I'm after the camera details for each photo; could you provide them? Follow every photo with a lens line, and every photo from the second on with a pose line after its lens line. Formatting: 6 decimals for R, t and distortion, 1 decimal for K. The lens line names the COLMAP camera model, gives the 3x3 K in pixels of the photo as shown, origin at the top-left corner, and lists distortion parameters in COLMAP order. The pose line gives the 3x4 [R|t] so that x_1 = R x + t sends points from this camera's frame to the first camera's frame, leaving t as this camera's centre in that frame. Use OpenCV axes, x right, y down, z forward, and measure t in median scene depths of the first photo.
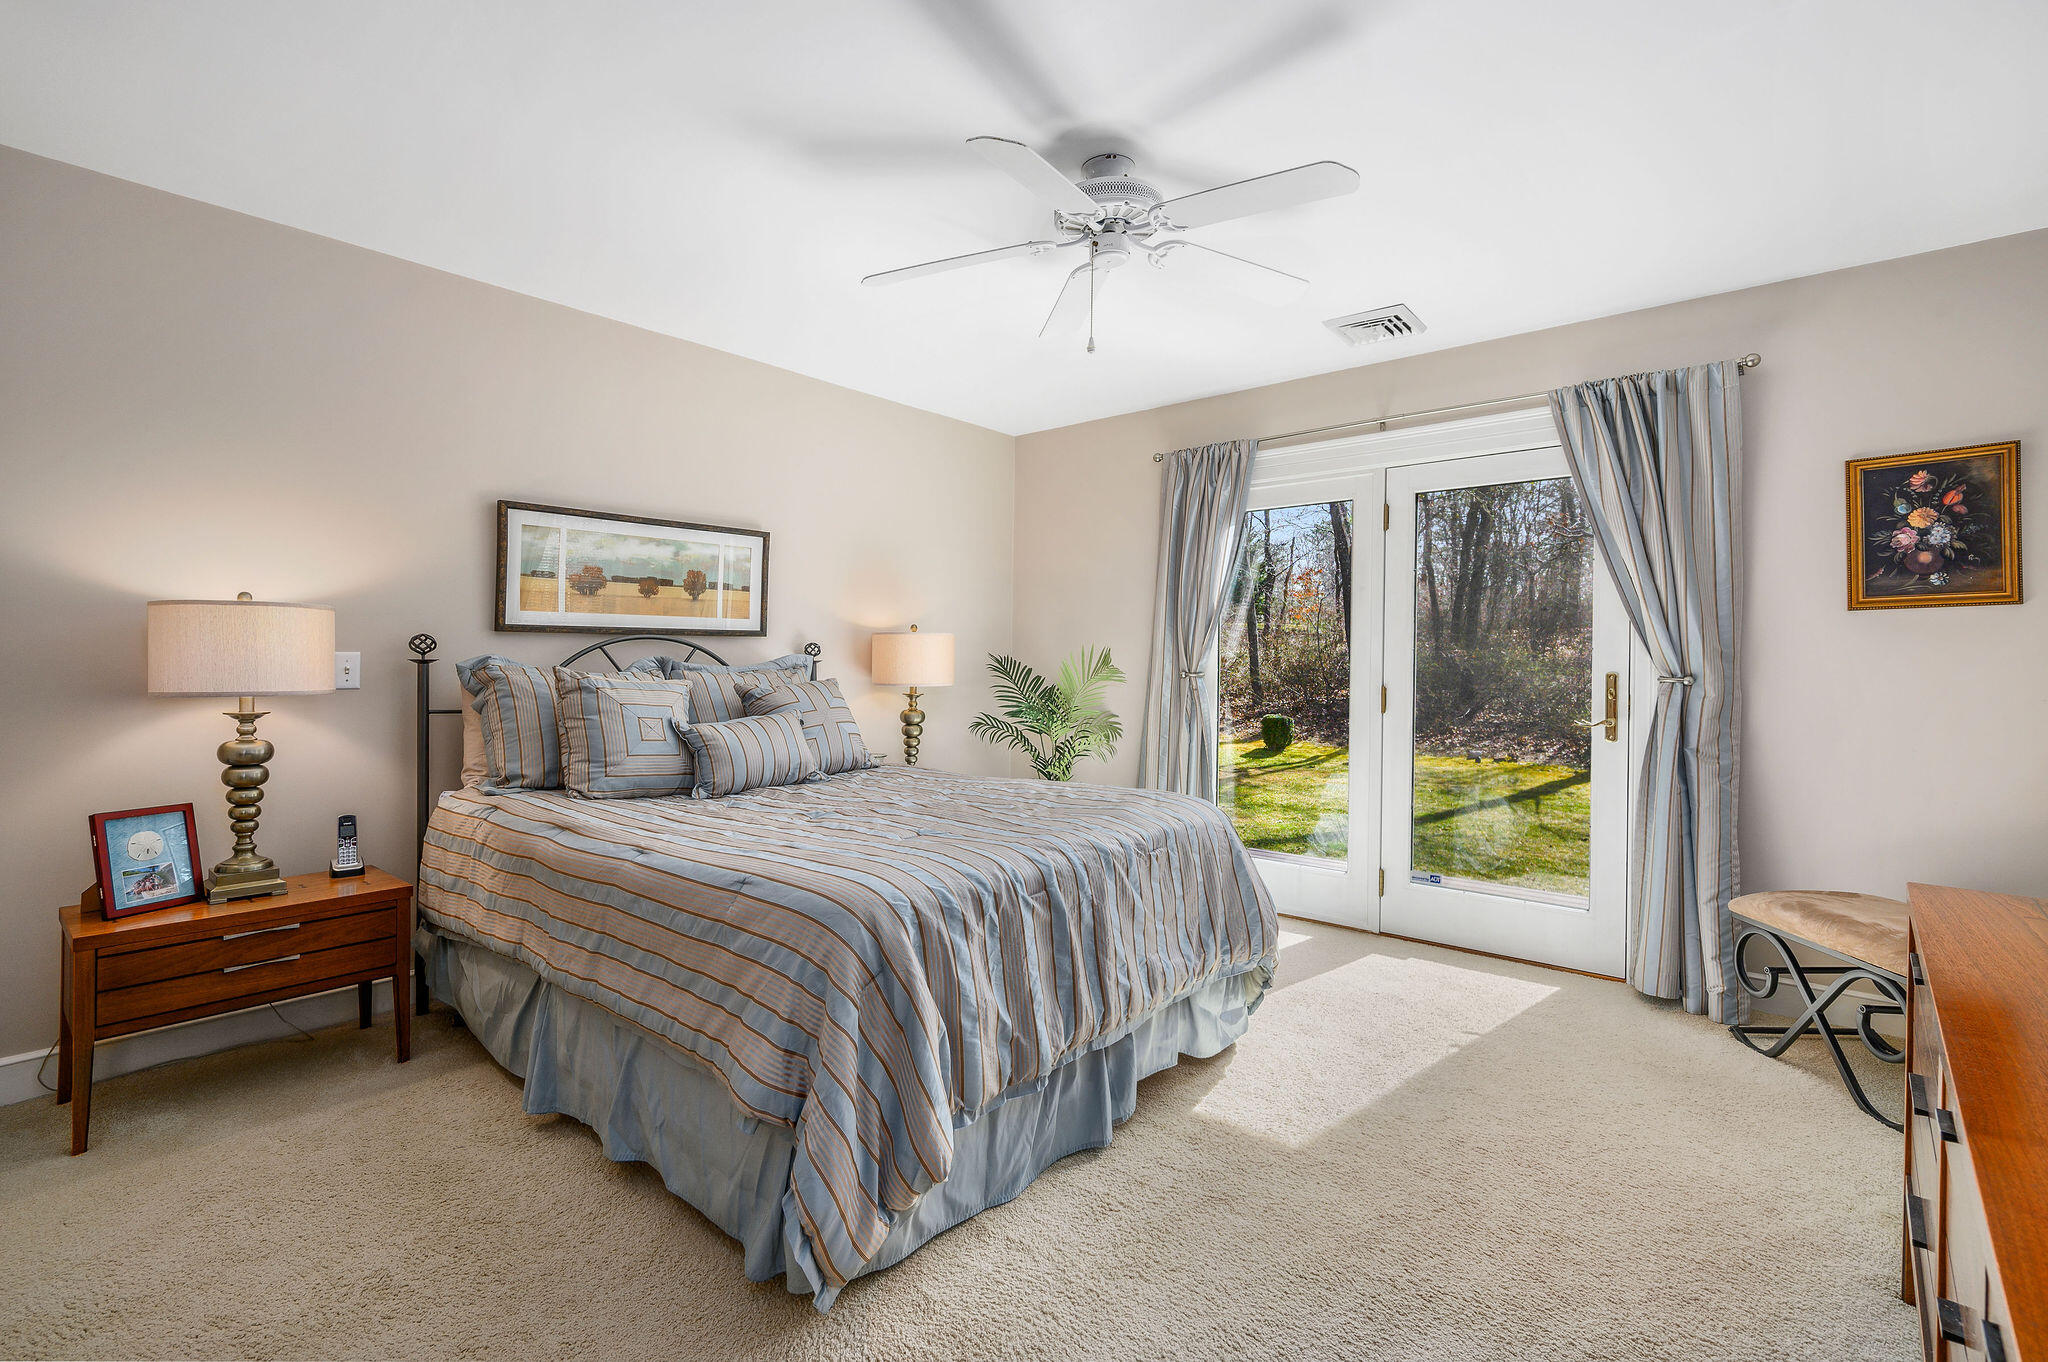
lens RADIAL K [[985.8, 0, 1027.8], [0, 985.8, 671.3], [0, 0, 1]] dist [-0.006067, -0.000255]
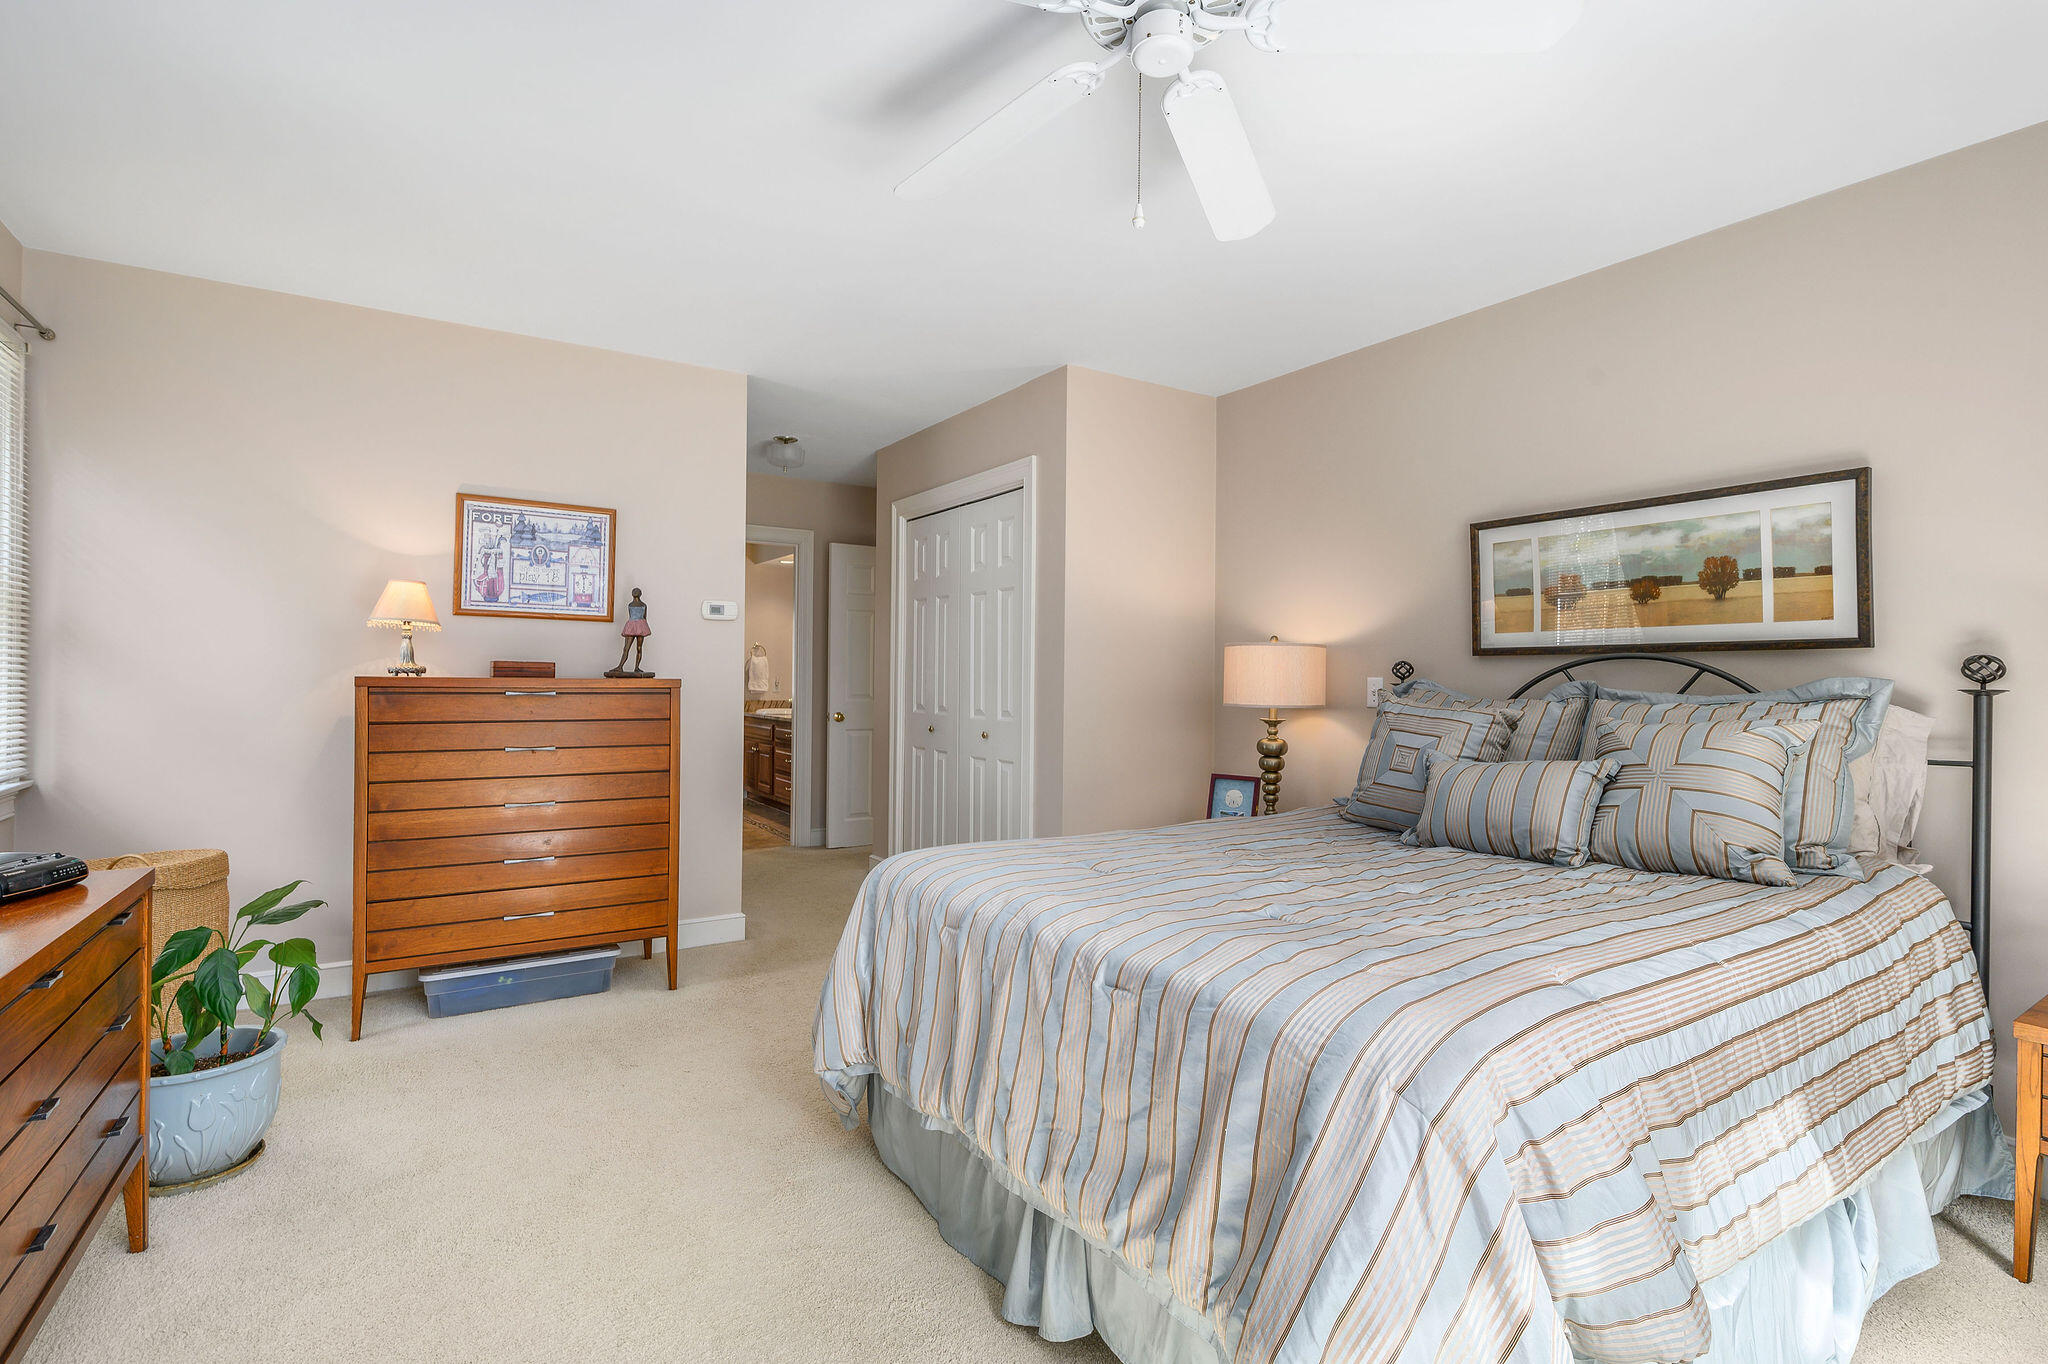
lens RADIAL K [[985.8, 0, 1027.8], [0, 985.8, 672.3], [0, 0, 1]] dist [-0.006067, -0.000255]
pose [[-0.316976, -0.014175, -0.948328, 0.477084], [-0.021494, 0.999739, -0.007759, -0.005787], [0.948190, 0.017924, -0.317198, 0.776943]]
